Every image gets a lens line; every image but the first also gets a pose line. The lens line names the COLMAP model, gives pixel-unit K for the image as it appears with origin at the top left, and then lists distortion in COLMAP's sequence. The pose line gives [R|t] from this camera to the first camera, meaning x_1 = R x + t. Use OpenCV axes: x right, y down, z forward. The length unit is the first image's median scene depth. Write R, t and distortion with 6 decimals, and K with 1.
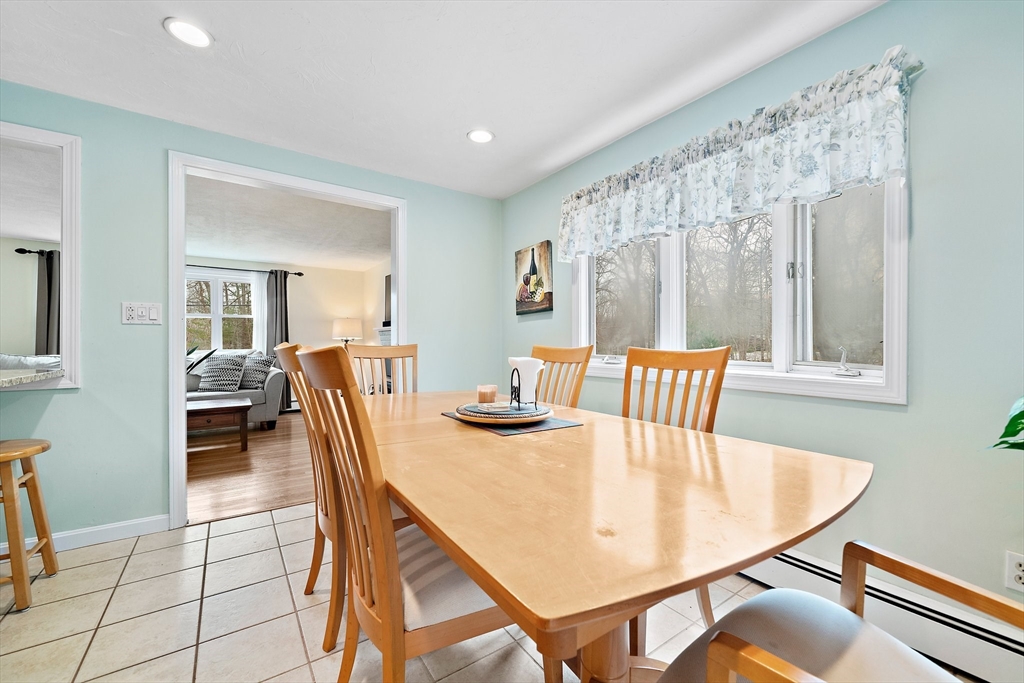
lens RADIAL K [[408.5, 0, 515.6], [0, 408.5, 343.7], [0, 0, 1]] dist [-0.002594, -0.000278]
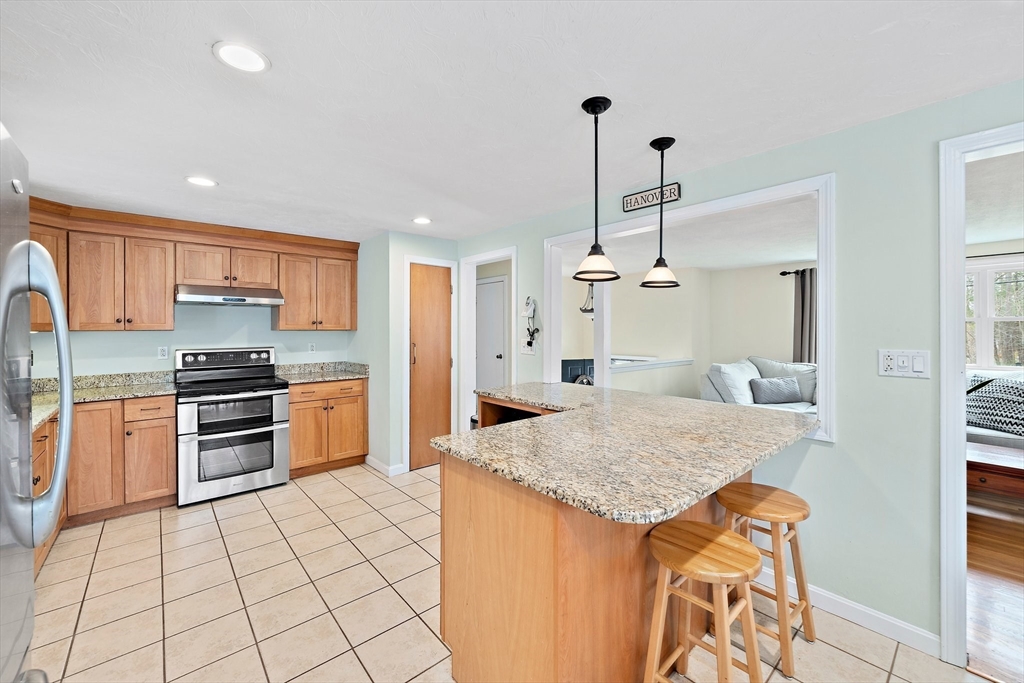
lens RADIAL K [[408.5, 0, 507.4], [0, 408.5, 330.5], [0, 0, 1]] dist [-0.002594, -0.000278]
pose [[0.096013, 0.006811, -0.995357, -0.167662], [0.001301, 0.999975, 0.006968, -0.125252], [0.995379, -0.001964, 0.096002, 0.128080]]
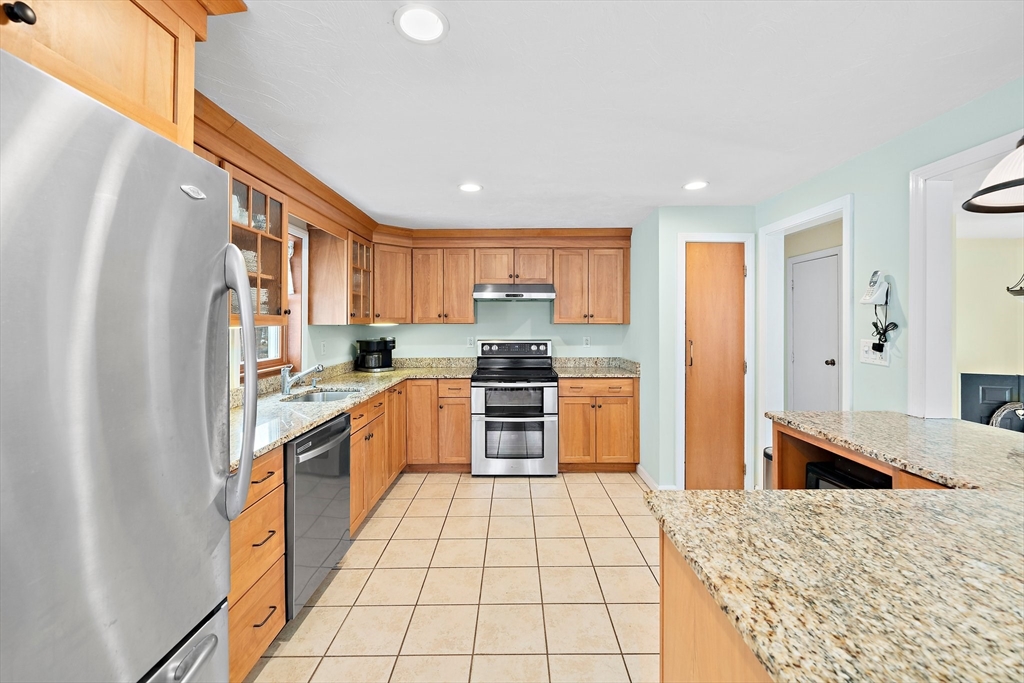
lens RADIAL K [[408.5, 0, 515.2], [0, 408.5, 321.7], [0, 0, 1]] dist [-0.002594, -0.000278]
pose [[-0.574678, 0.000774, -0.818379, -0.399005], [0.000535, 1.000000, 0.000570, -0.125524], [0.818380, -0.000110, -0.574678, 0.202708]]
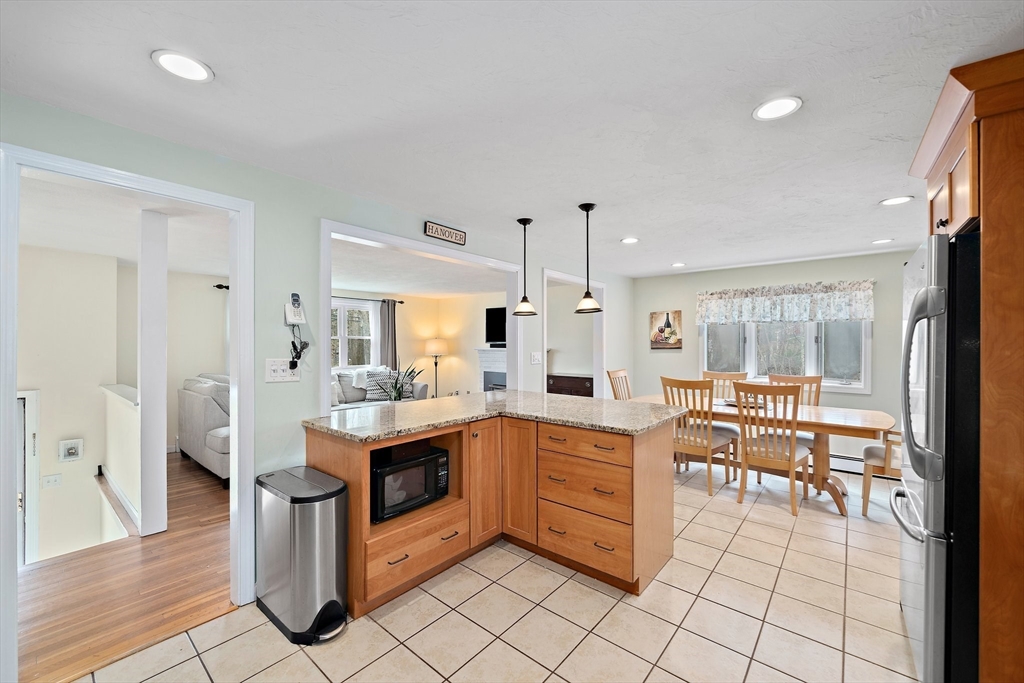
lens RADIAL K [[408.5, 0, 518.2], [0, 408.5, 344.8], [0, 0, 1]] dist [-0.002594, -0.000278]
pose [[0.965121, 0.000525, 0.261804, -1.258551], [-0.001560, 0.999992, 0.003746, -0.120299], [-0.261800, -0.004024, 0.965114, -0.651913]]
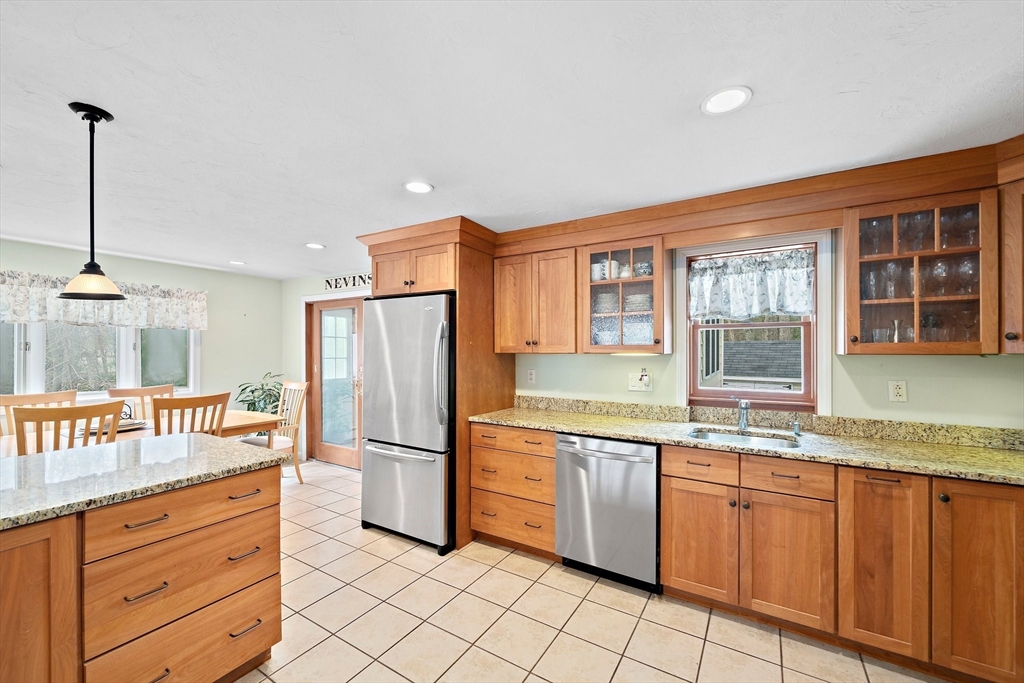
lens RADIAL K [[408.5, 0, 511.9], [0, 408.5, 349.8], [0, 0, 1]] dist [-0.002594, -0.000278]
pose [[-0.385254, -0.001015, 0.922810, -1.604198], [0.000669, 0.999999, 0.001379, -0.126915], [-0.922810, 0.001148, -0.385253, -0.009305]]
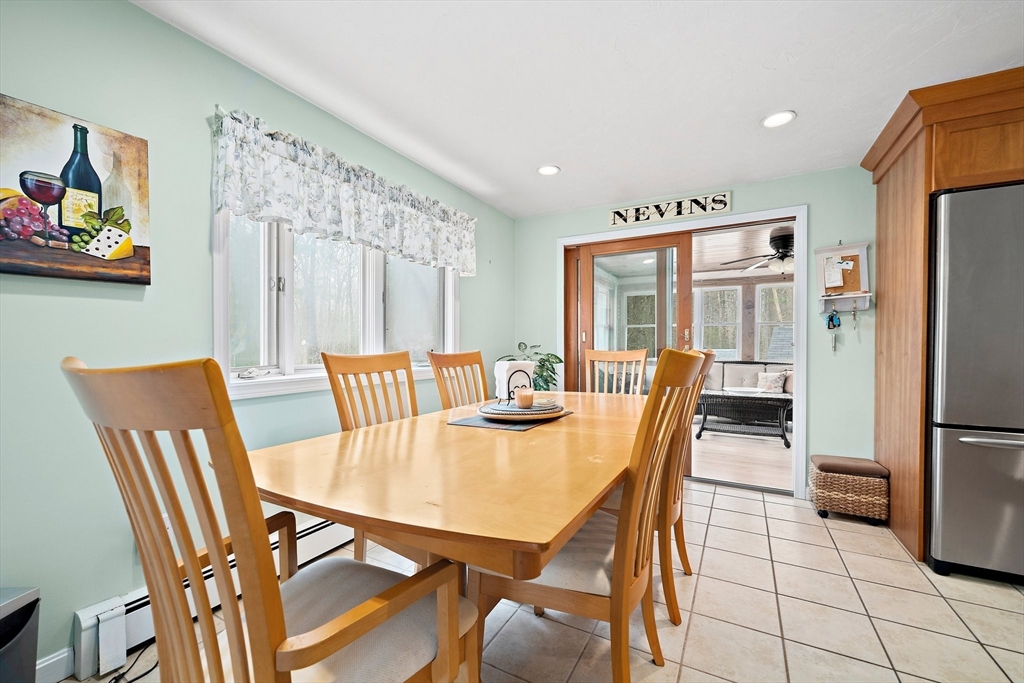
lens RADIAL K [[408.5, 0, 509.6], [0, 408.5, 353.9], [0, 0, 1]] dist [-0.002594, -0.000278]
pose [[-0.426543, -0.014722, 0.904347, -0.636665], [0.005255, 0.999810, 0.018755, -0.004103], [-0.904452, 0.012752, -0.426385, 0.936679]]
